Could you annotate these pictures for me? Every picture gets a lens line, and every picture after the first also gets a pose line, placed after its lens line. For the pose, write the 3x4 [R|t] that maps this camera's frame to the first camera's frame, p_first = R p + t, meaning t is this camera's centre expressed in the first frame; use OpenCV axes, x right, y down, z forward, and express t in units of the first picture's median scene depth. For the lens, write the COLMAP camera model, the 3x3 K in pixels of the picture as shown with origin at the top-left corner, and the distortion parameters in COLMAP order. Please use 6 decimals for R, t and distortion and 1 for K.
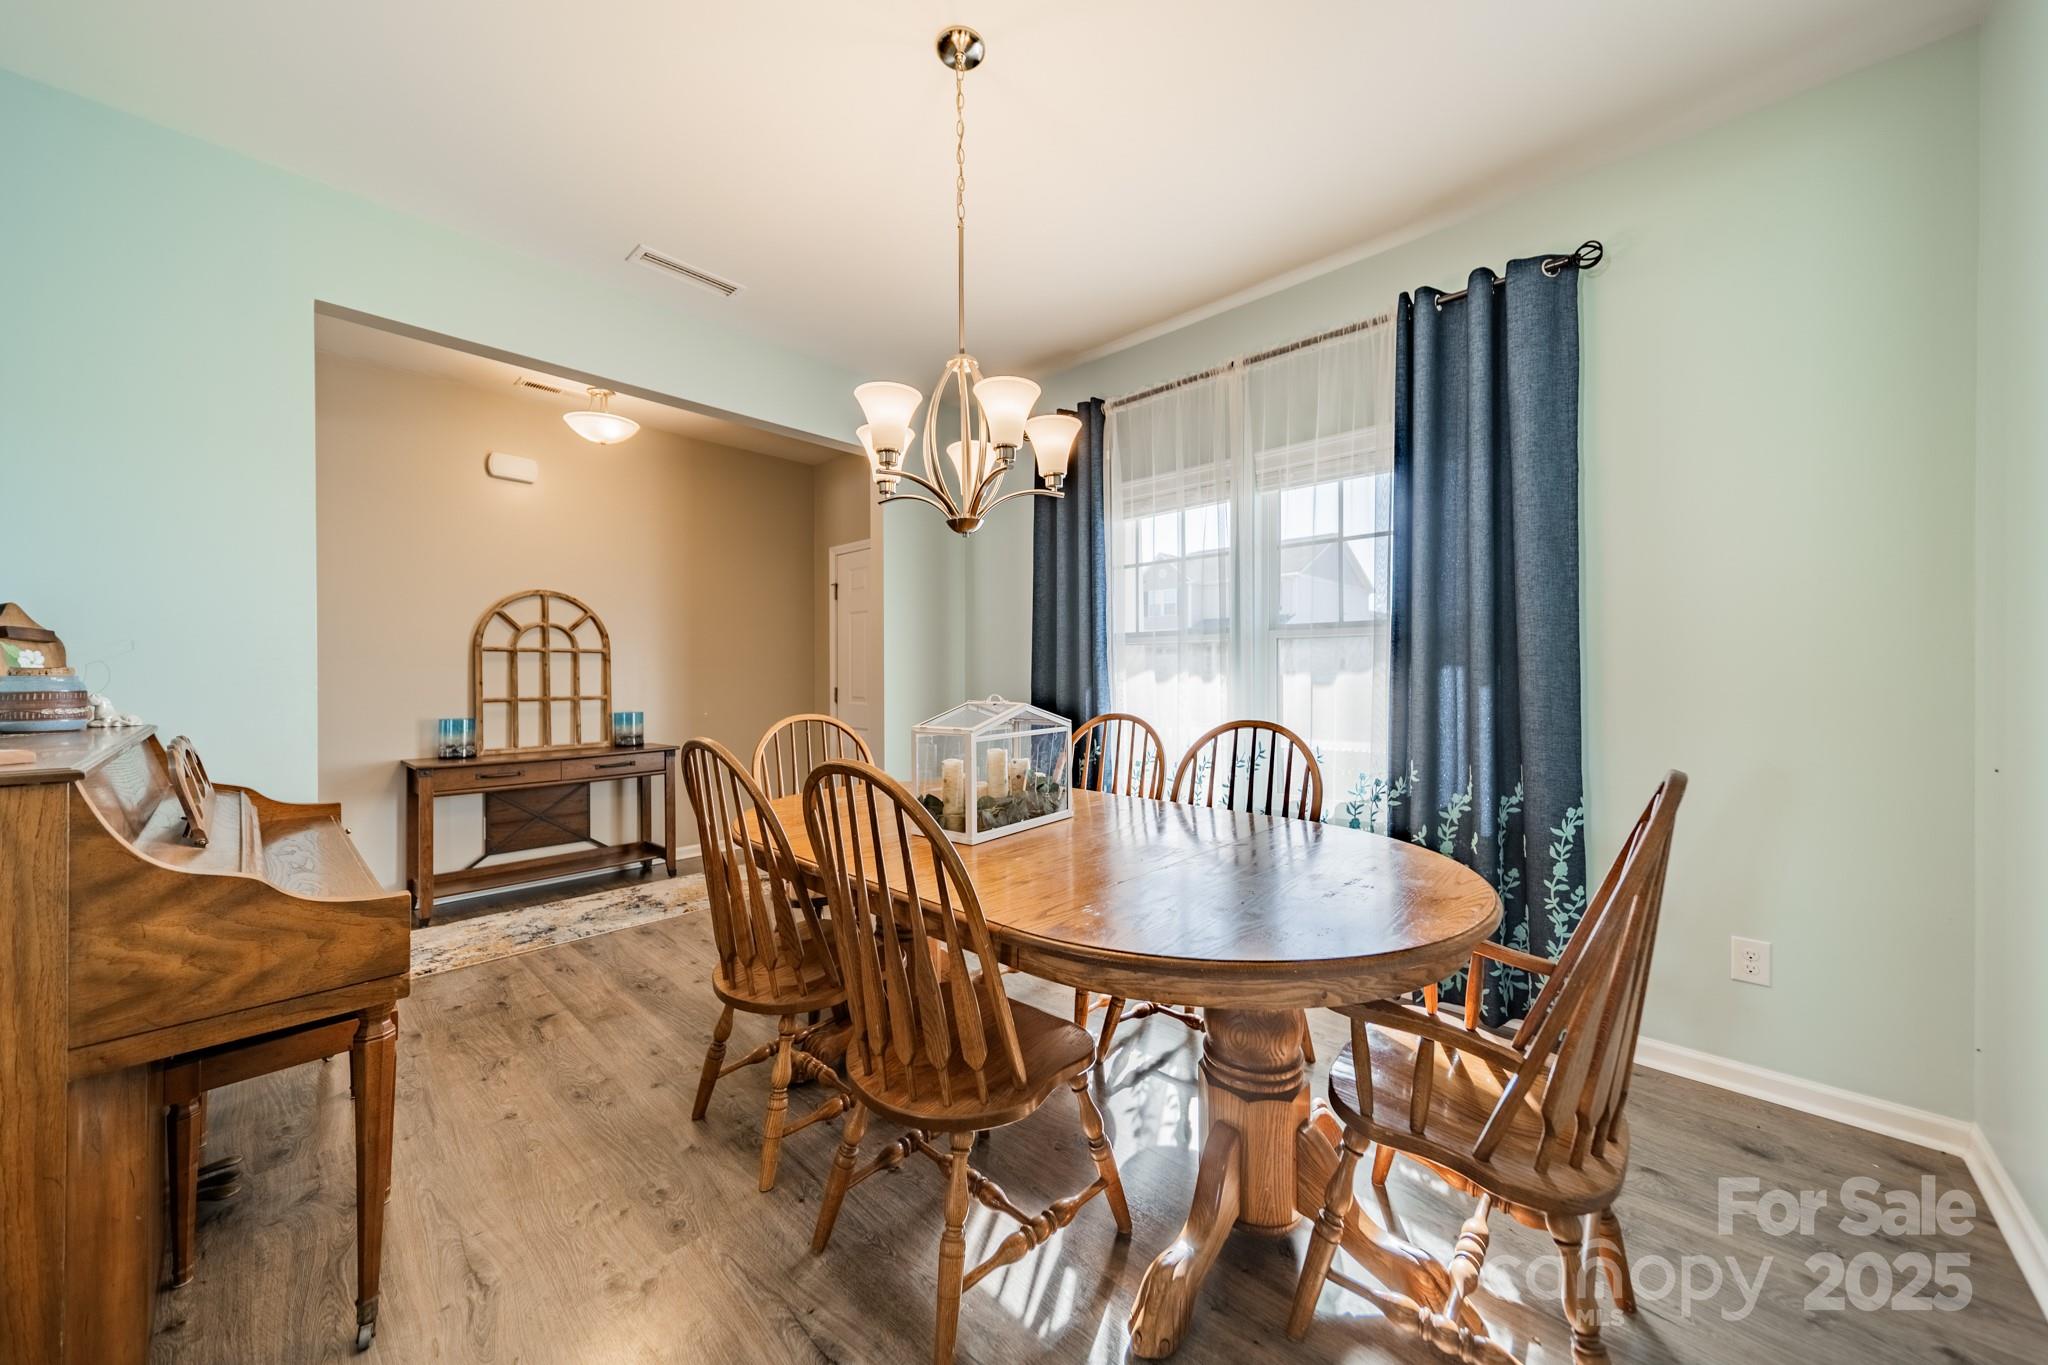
lens RADIAL K [[739.6, 0, 1033.9], [0, 739.6, 677.4], [0, 0, 1]] dist [0.011134, 0.000060]
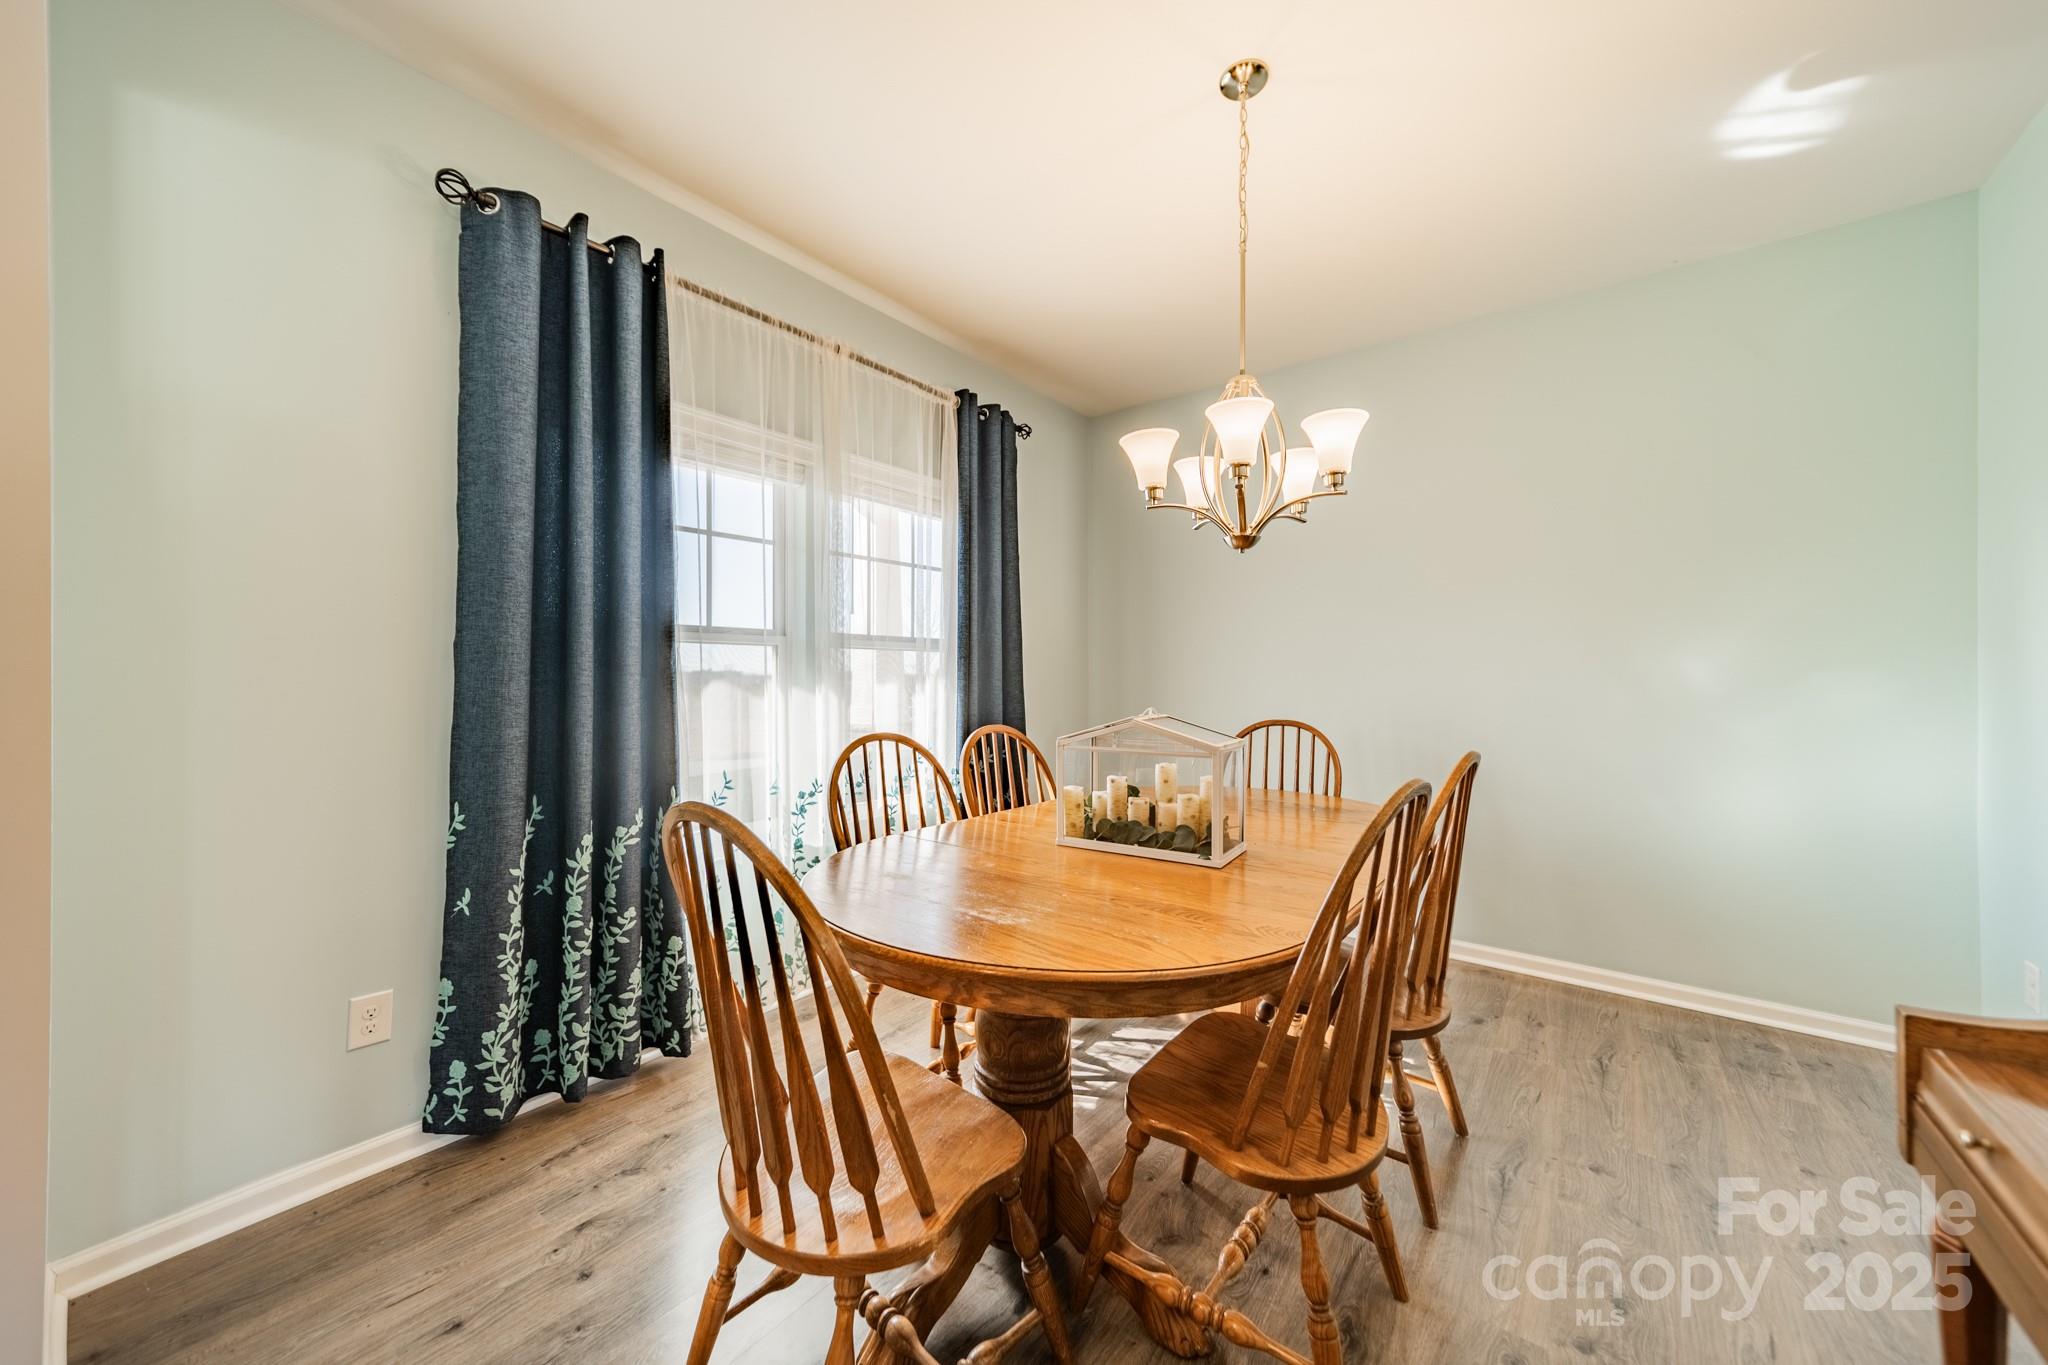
lens RADIAL K [[739.6, 0, 1033.9], [0, 739.6, 677.4], [0, 0, 1]] dist [0.011134, 0.000060]
pose [[-0.091822, 0.008062, 0.995743, -0.676815], [0.008539, 0.999937, -0.007309, -0.010830], [-0.995739, 0.007831, -0.091885, 1.010774]]
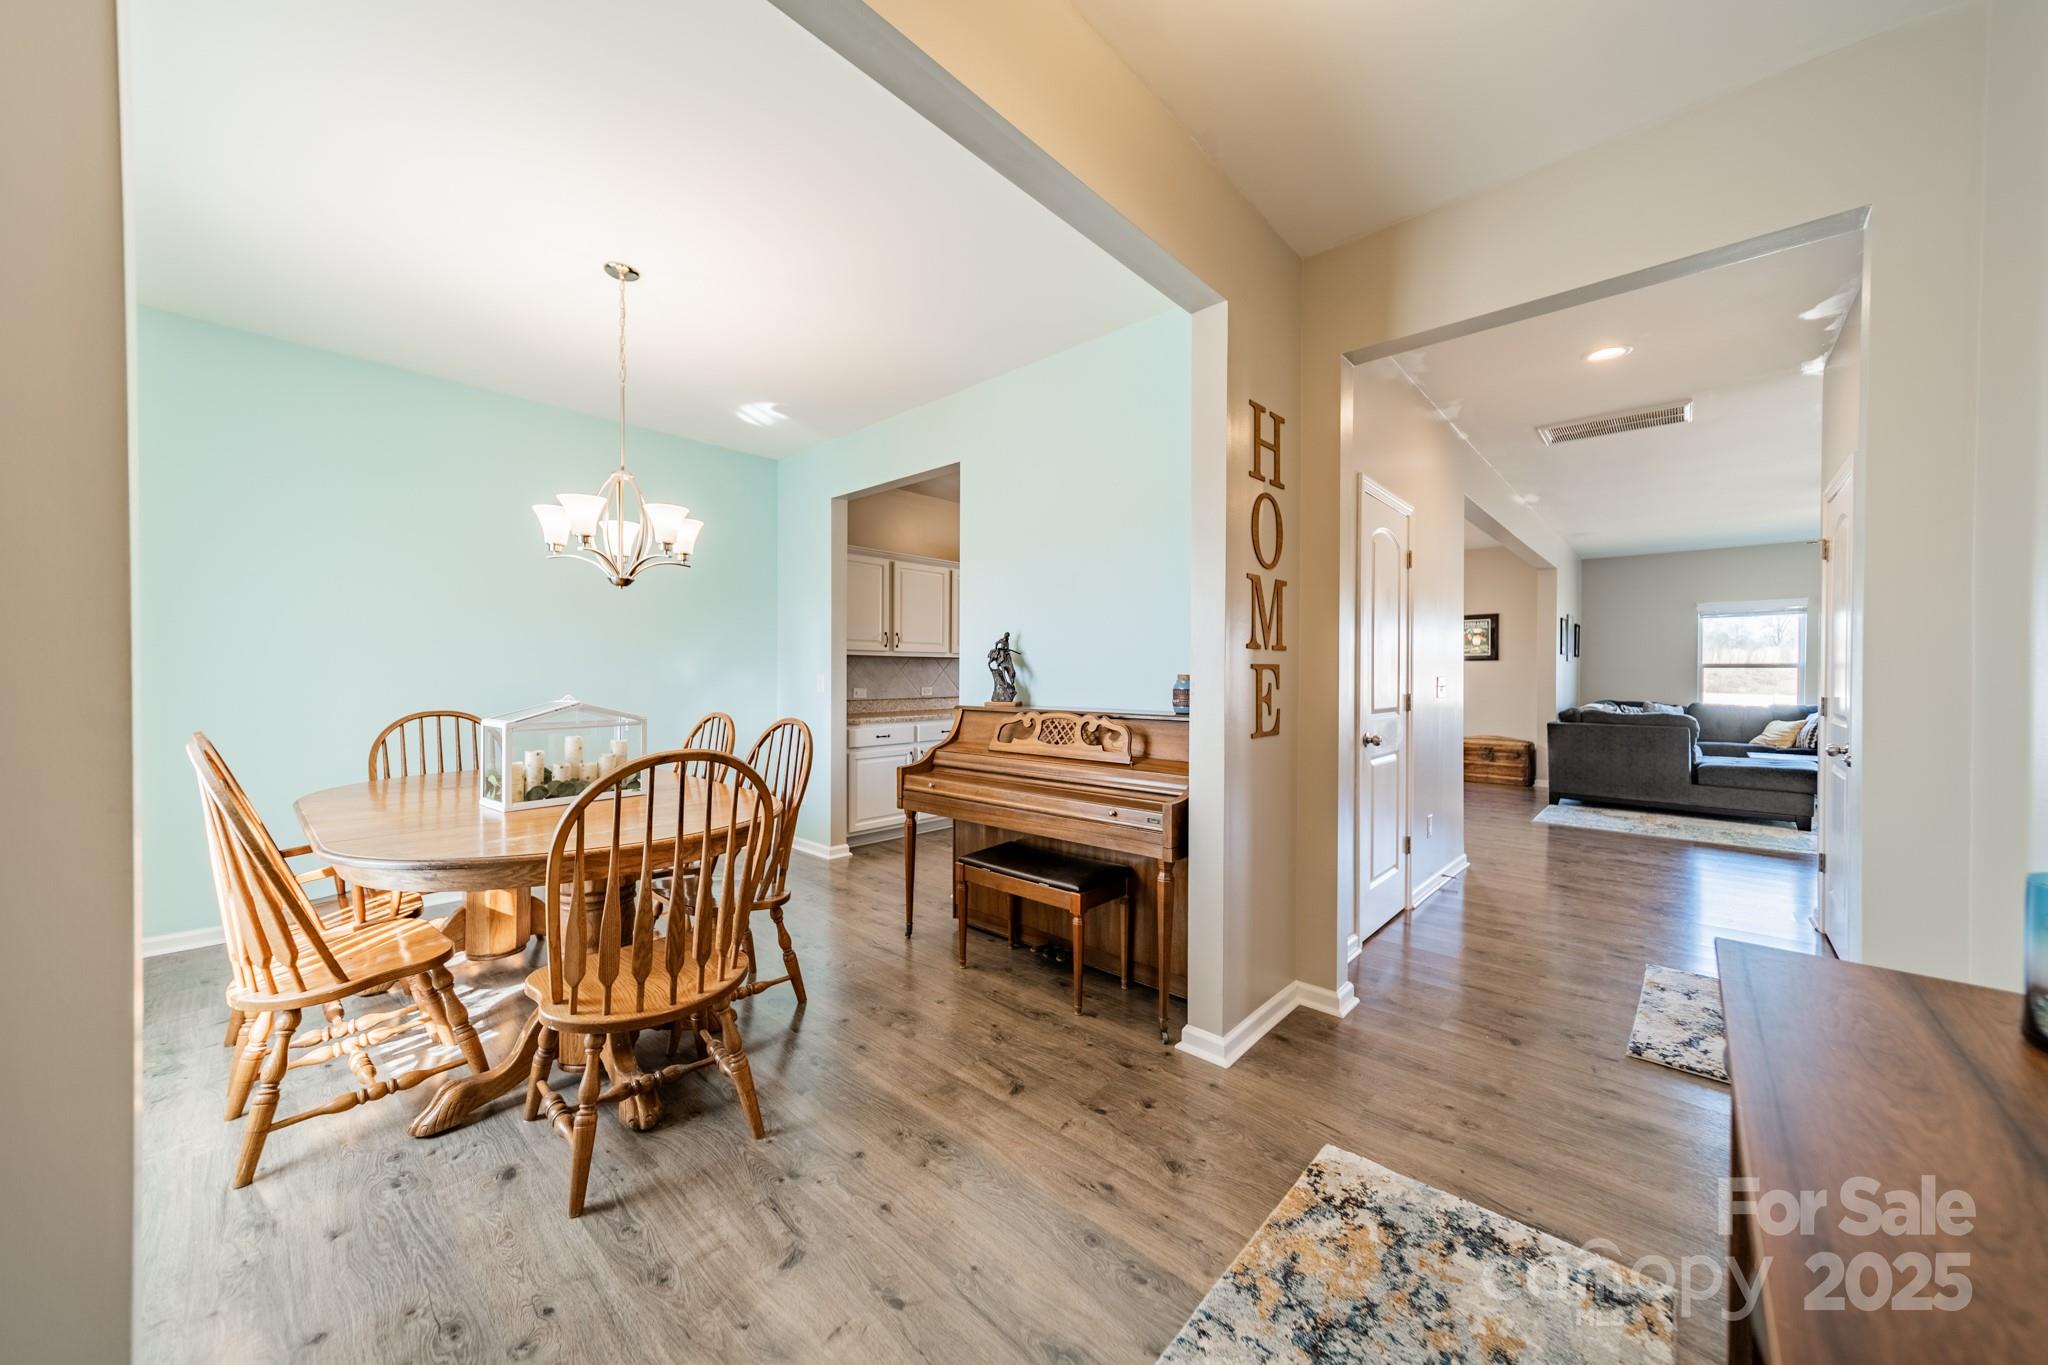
lens RADIAL K [[739.6, 0, 1033.9], [0, 739.6, 677.4], [0, 0, 1]] dist [0.011134, 0.000060]
pose [[-0.999860, 0.003079, -0.016432, -0.586055], [0.002918, 0.999947, 0.009825, -0.015371], [0.016461, 0.009776, -0.999817, 1.621848]]
